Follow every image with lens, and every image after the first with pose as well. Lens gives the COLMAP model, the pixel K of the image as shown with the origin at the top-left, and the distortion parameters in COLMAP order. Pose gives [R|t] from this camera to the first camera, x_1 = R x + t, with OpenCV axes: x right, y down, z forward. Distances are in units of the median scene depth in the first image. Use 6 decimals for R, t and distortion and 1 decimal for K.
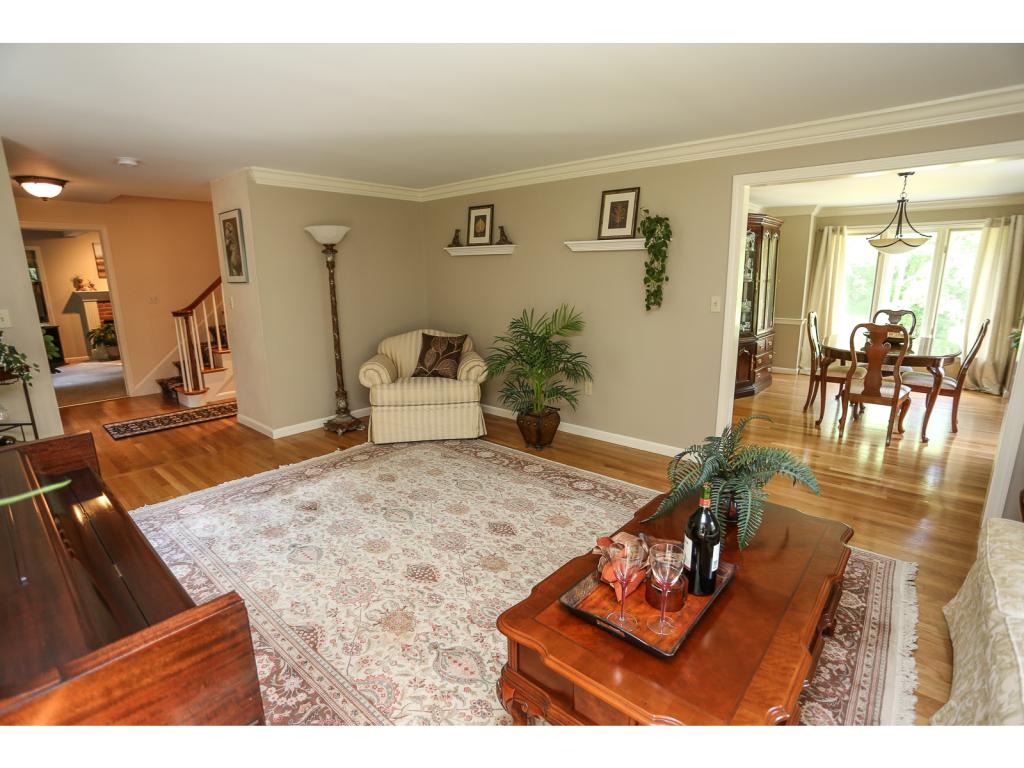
lens RADIAL K [[497.6, 0, 506.9], [0, 497.6, 383.6], [0, 0, 1]] dist [-0.048267, 0.000586]
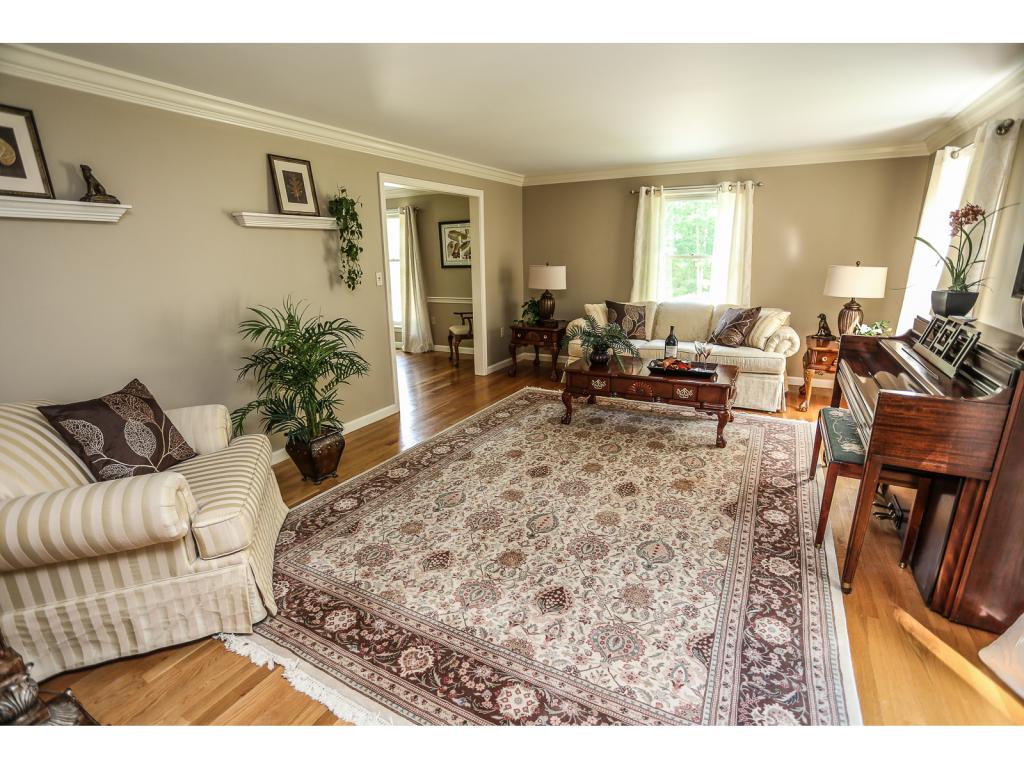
lens RADIAL K [[497.6, 0, 506.9], [0, 497.6, 383.6], [0, 0, 1]] dist [-0.048267, 0.000586]
pose [[-0.218834, -0.232817, 0.947580, -0.795868], [0.226346, 0.932517, 0.281389, -0.184282], [-0.949146, 0.276059, -0.151369, 0.910212]]
